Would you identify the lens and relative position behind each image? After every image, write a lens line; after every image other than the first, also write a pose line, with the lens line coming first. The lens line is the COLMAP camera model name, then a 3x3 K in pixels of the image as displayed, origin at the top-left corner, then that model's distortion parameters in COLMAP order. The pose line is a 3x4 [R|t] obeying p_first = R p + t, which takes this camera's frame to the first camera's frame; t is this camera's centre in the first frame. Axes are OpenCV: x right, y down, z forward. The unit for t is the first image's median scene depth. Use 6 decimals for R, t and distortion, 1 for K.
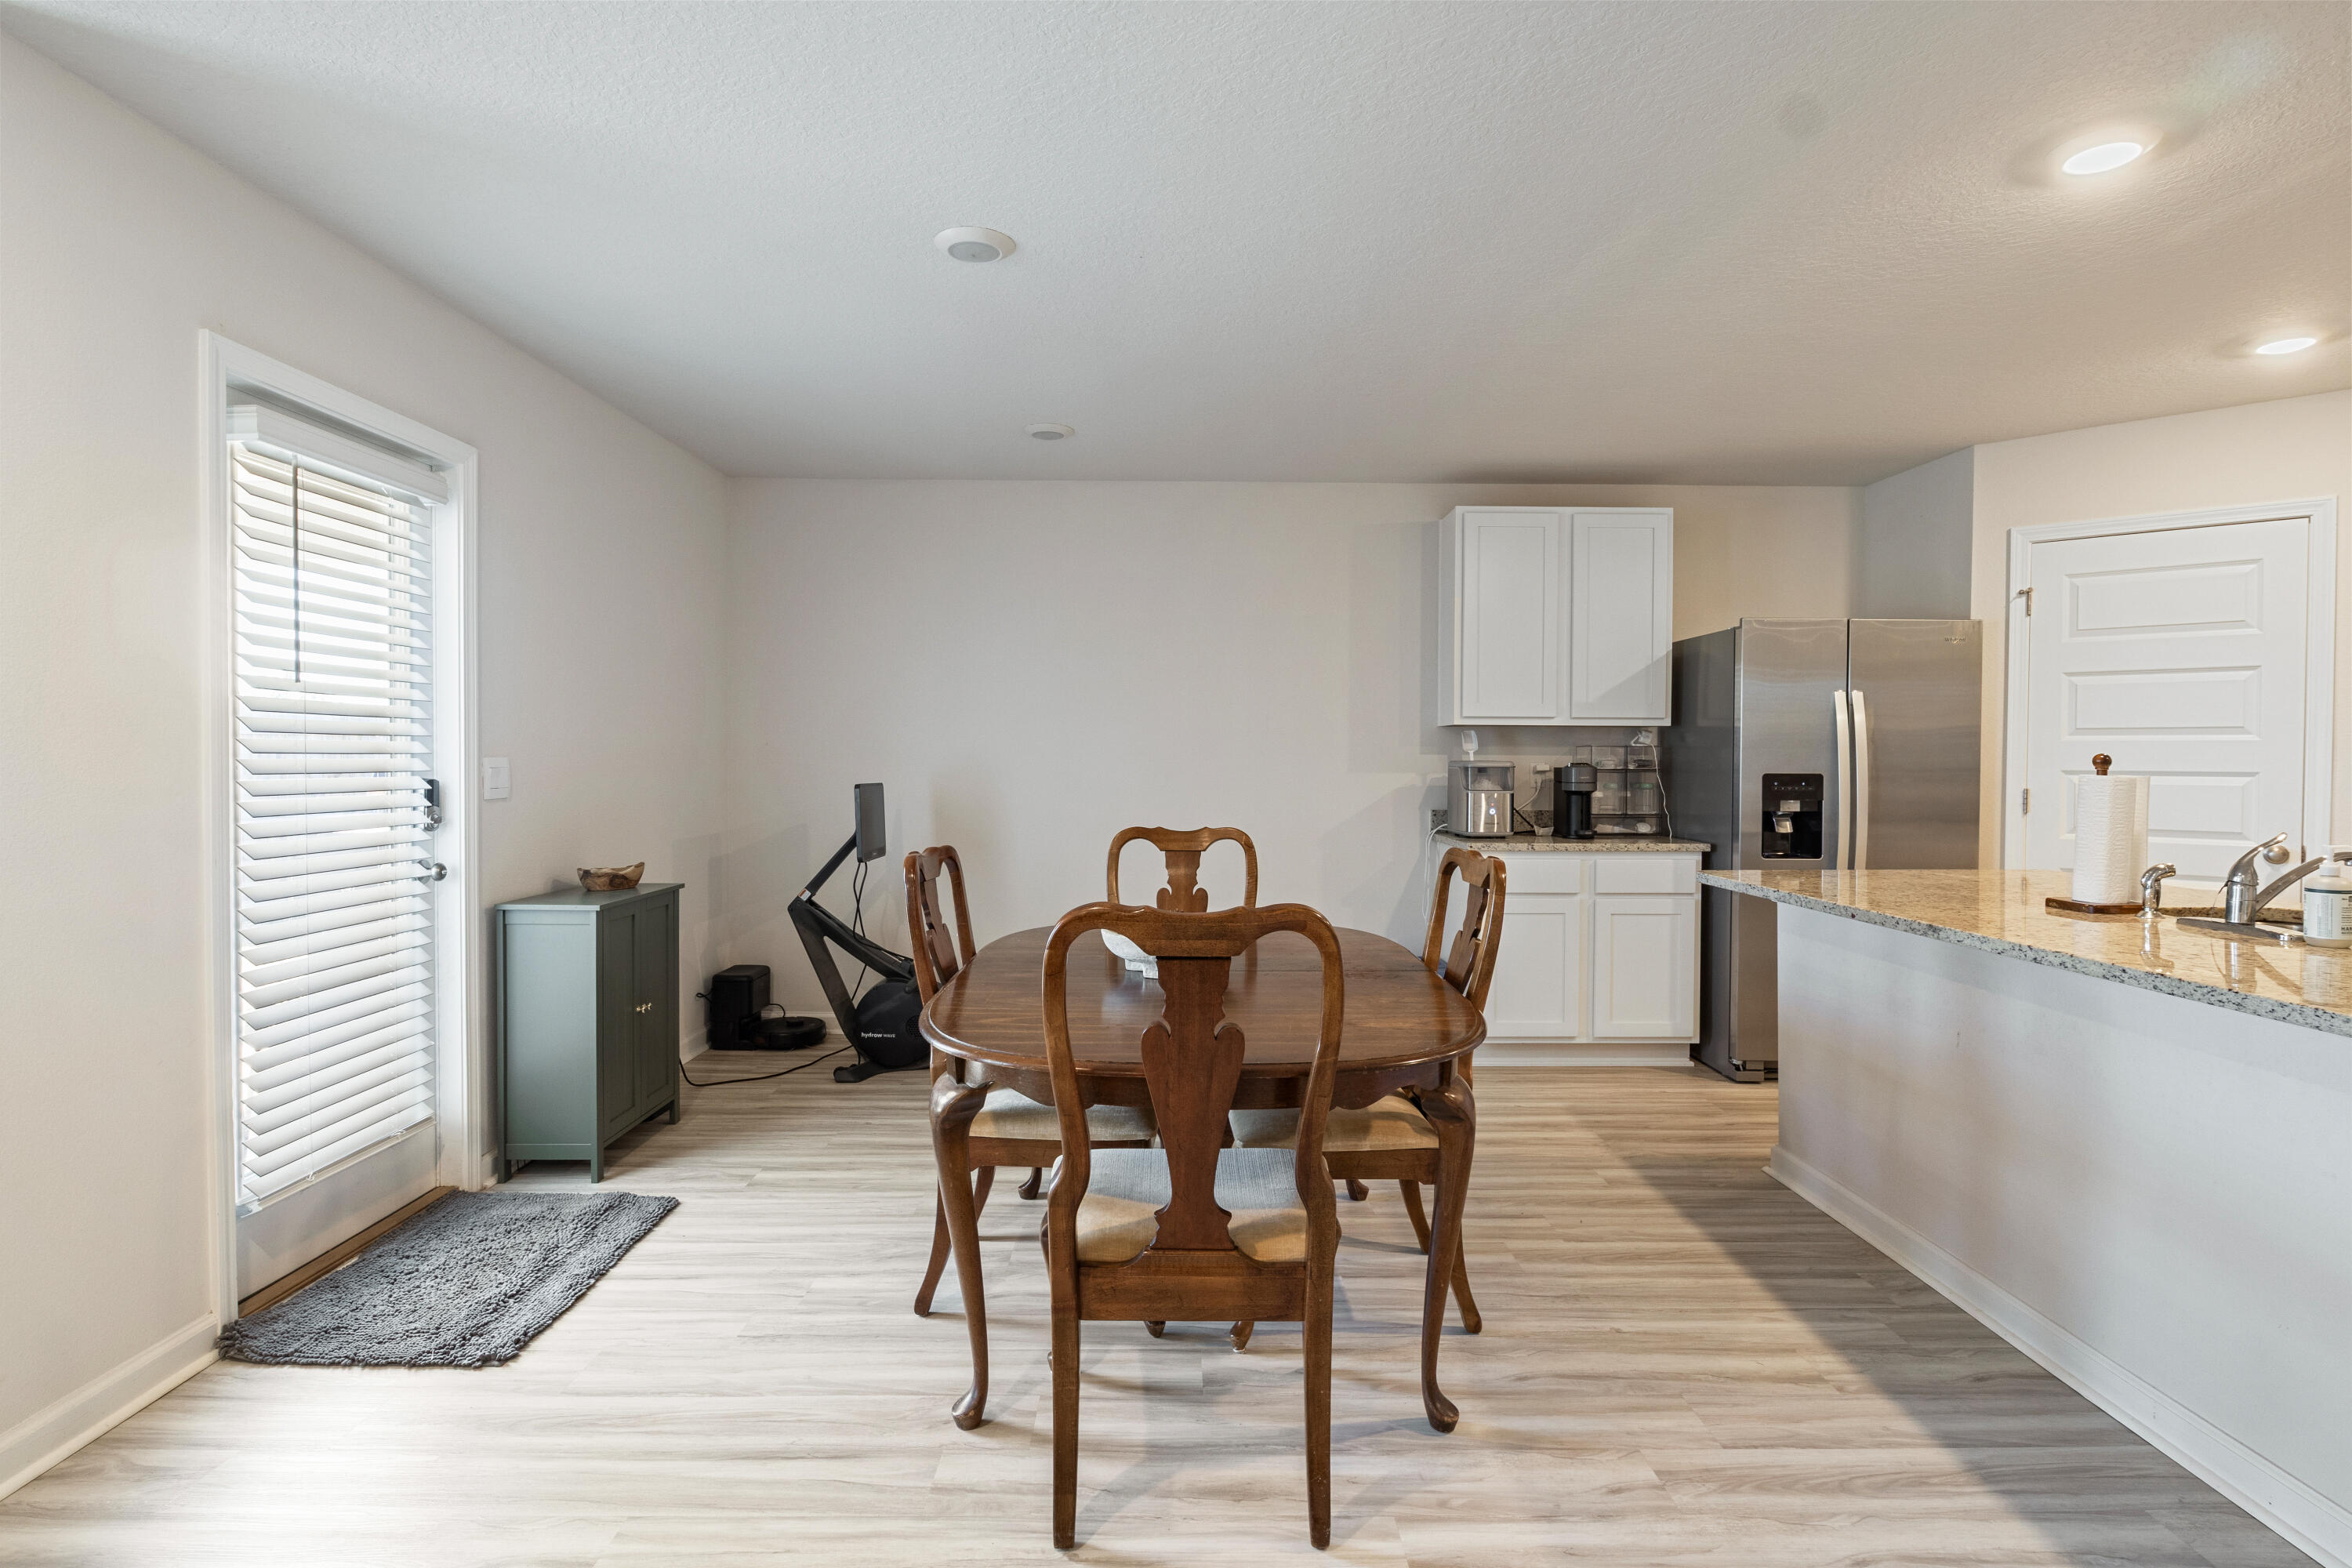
lens RADIAL K [[1168.4, 0, 1186.1], [0, 1168.4, 775.8], [0, 0, 1]] dist [-0.007003, -0.000246]
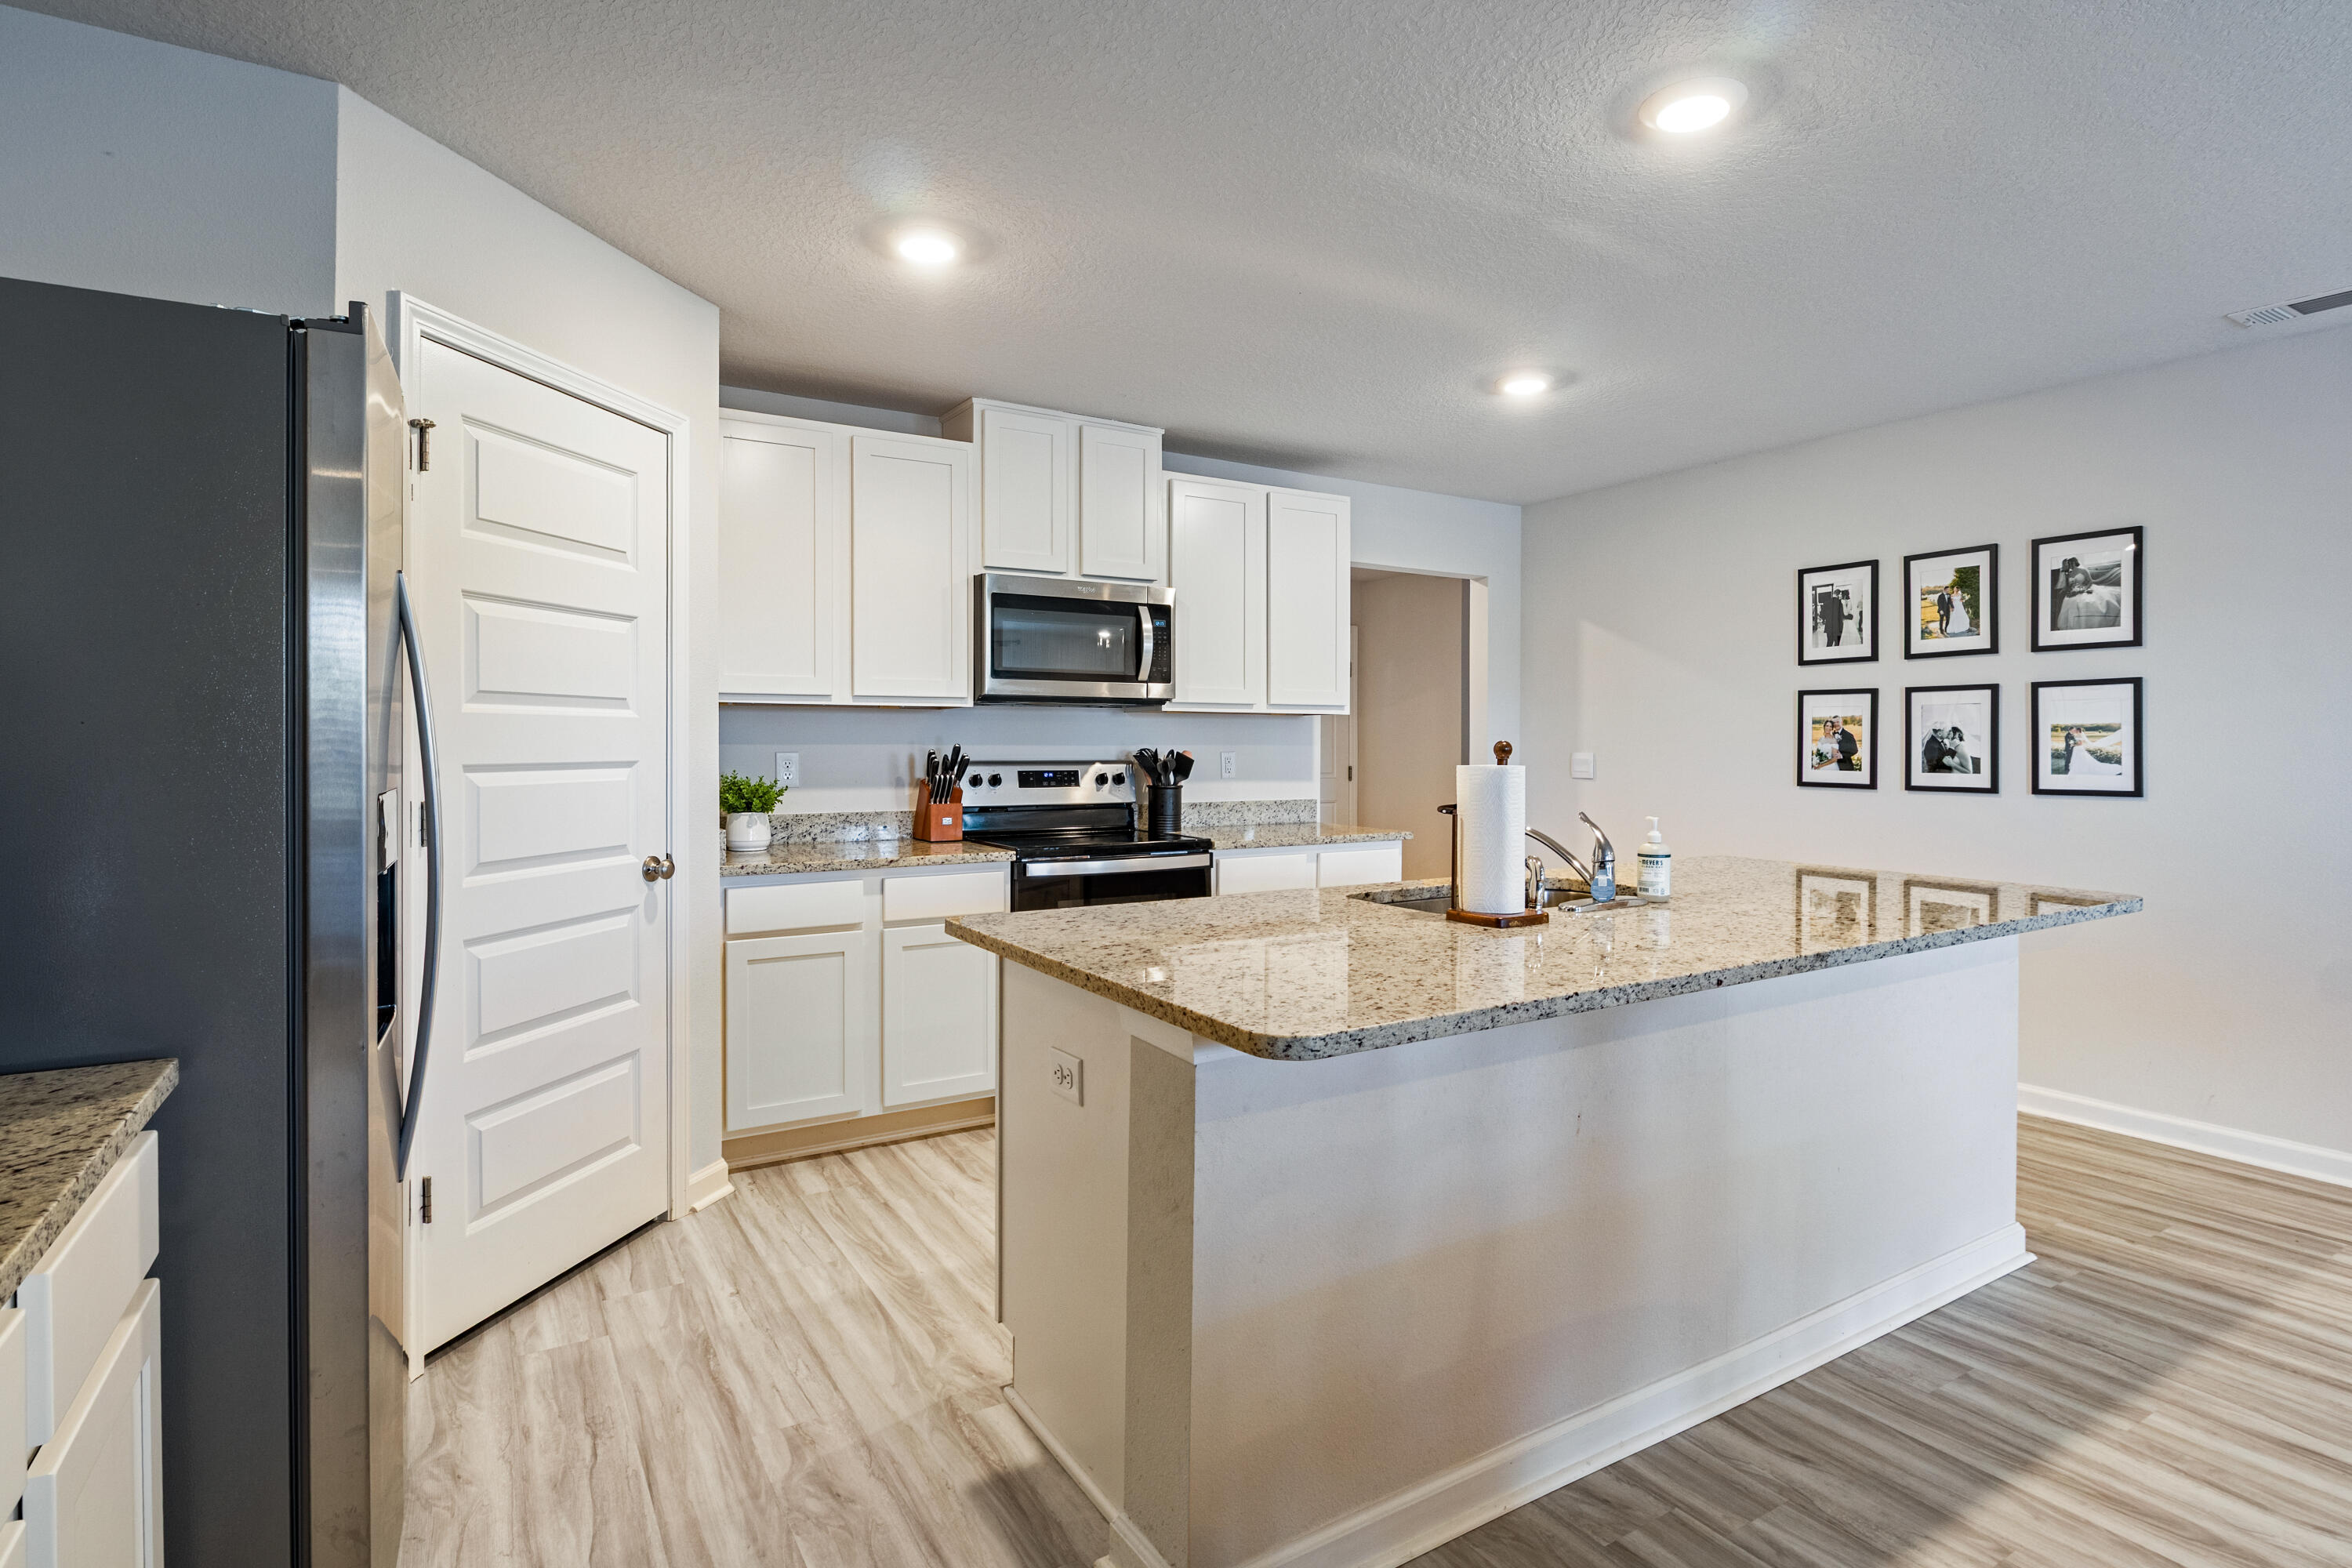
lens RADIAL K [[1181.2, 0, 1176.2], [0, 1181.2, 756.7], [0, 0, 1]] dist [-0.005743, -0.000940]
pose [[-0.511687, -0.014485, 0.859050, 0.125025], [0.011295, 0.999658, 0.023583, -0.024376], [-0.859098, 0.021770, -0.511349, 1.342975]]
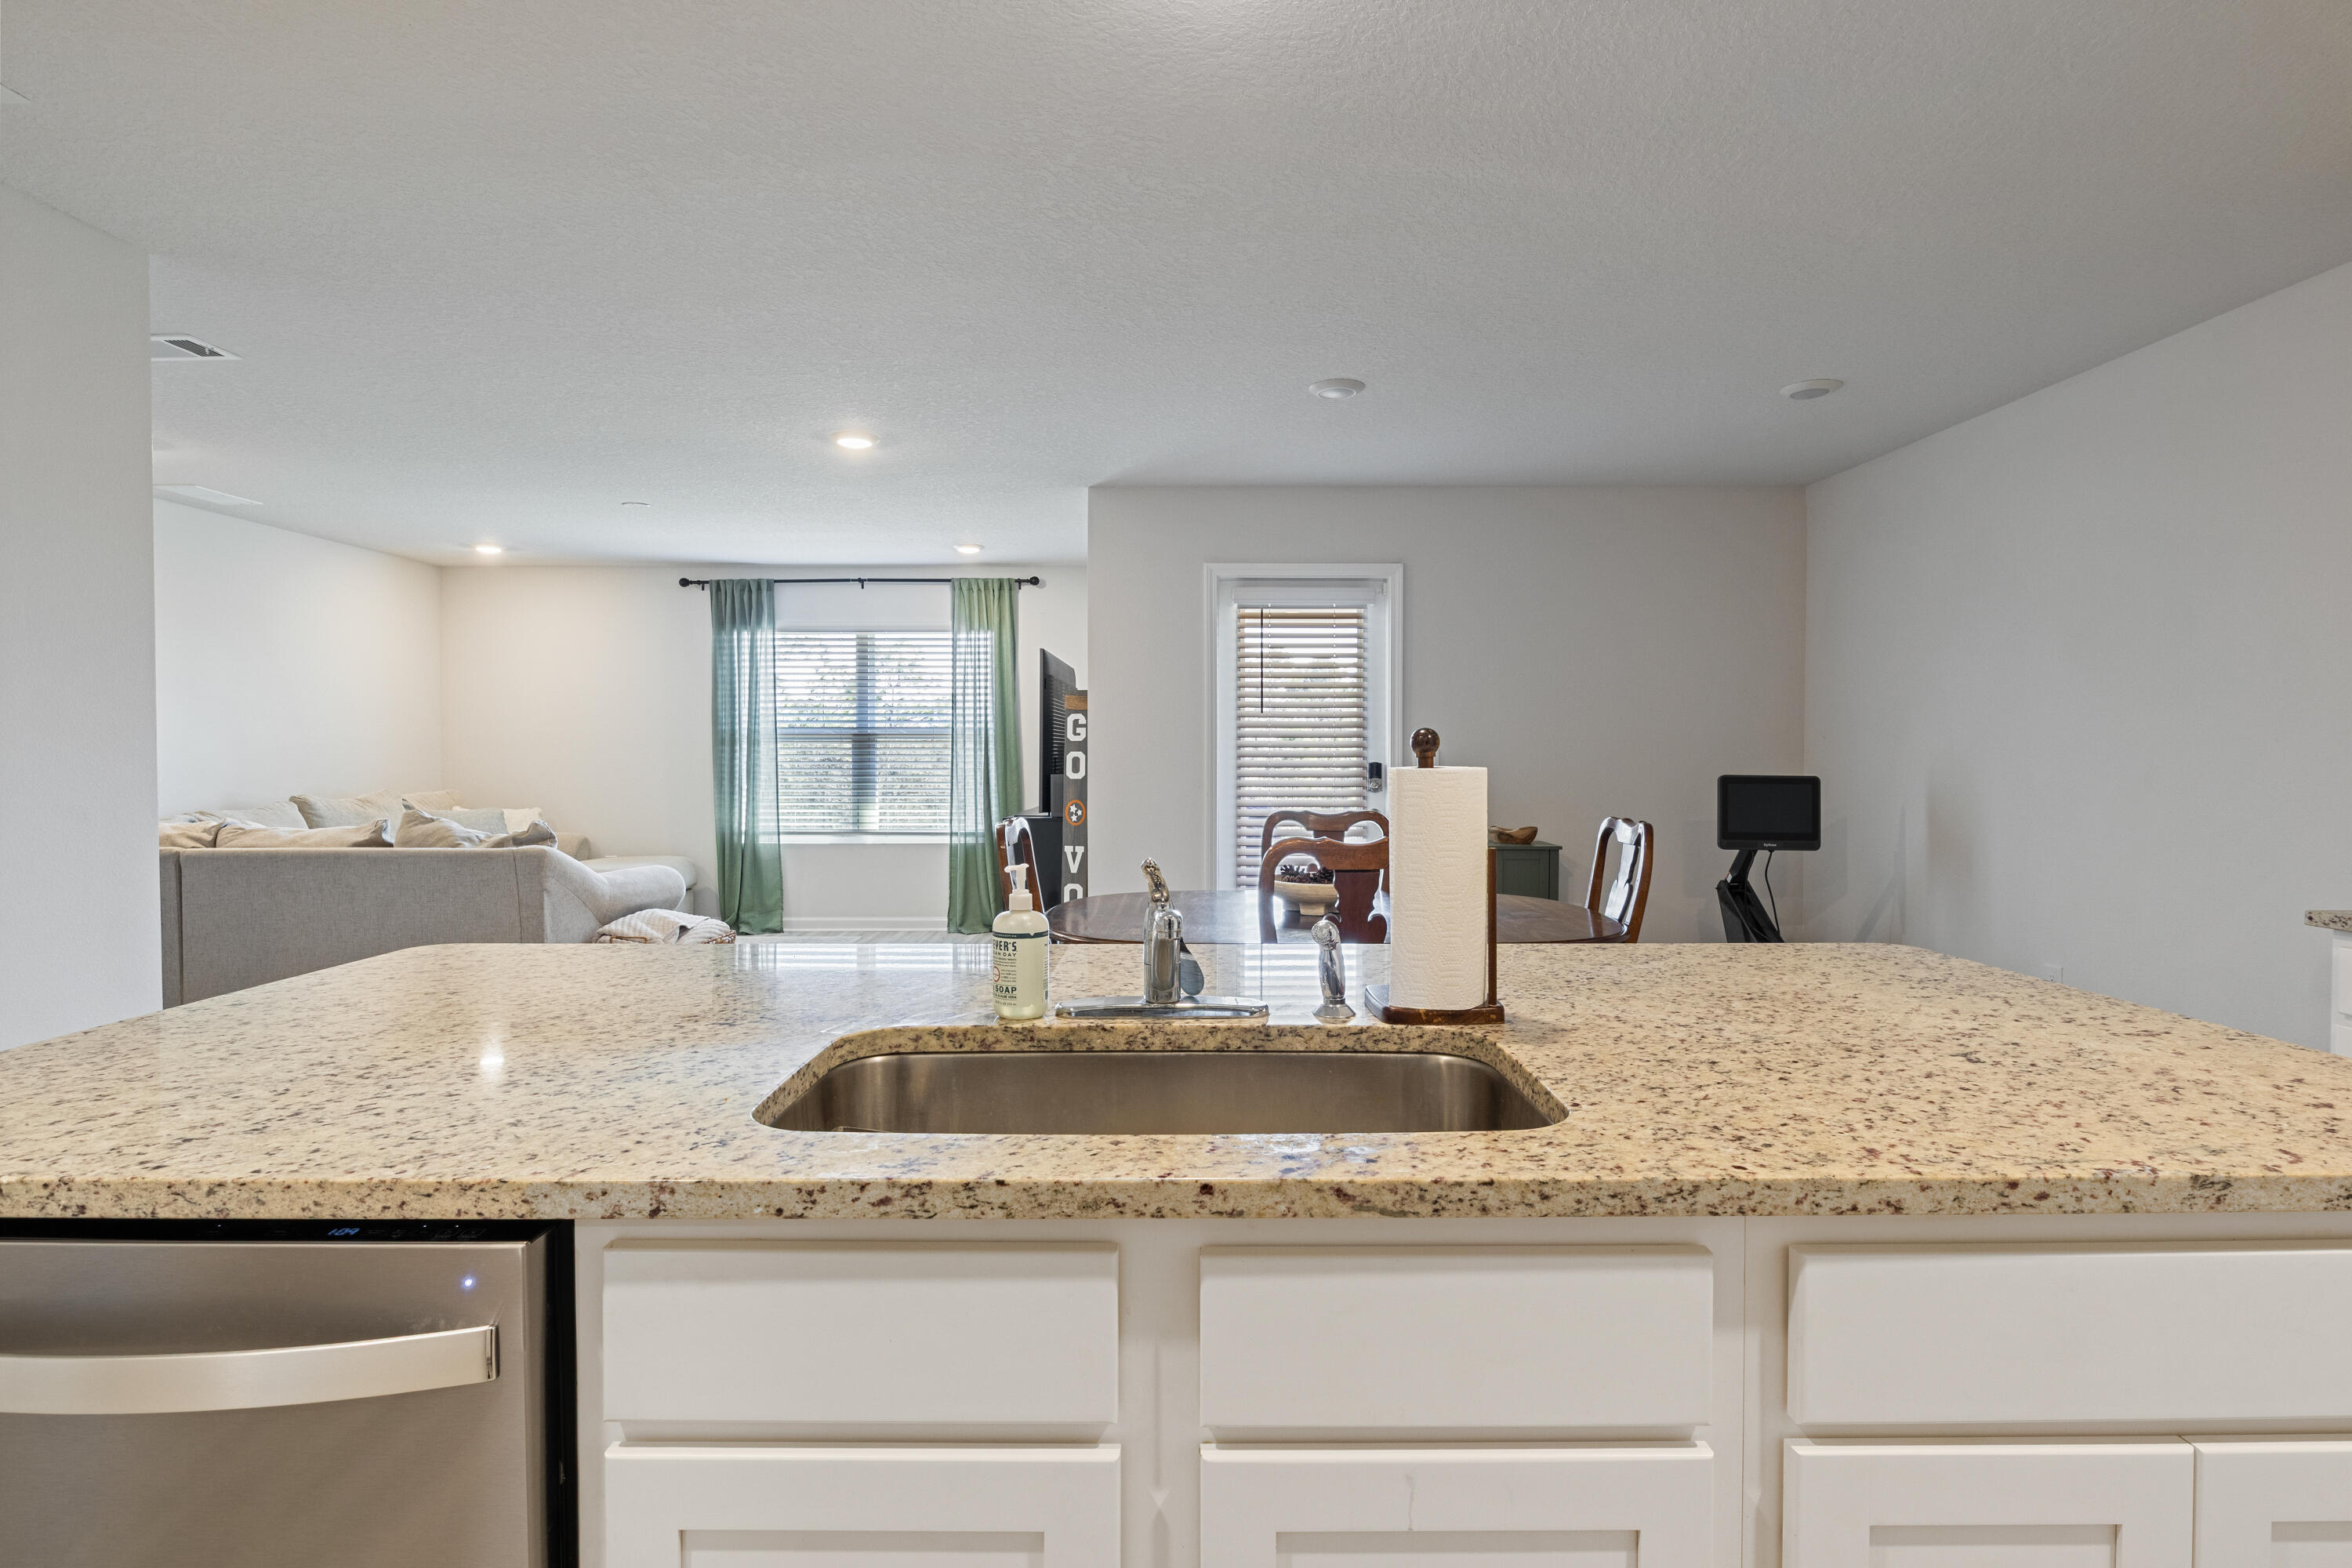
lens RADIAL K [[1181.2, 0, 1176.2], [0, 1181.2, 756.7], [0, 0, 1]] dist [-0.005743, -0.000940]
pose [[-0.011491, 0.002438, -0.999931, 1.094241], [-0.018013, 0.999834, 0.002645, -0.003718], [0.999772, 0.018042, -0.011445, 0.718038]]
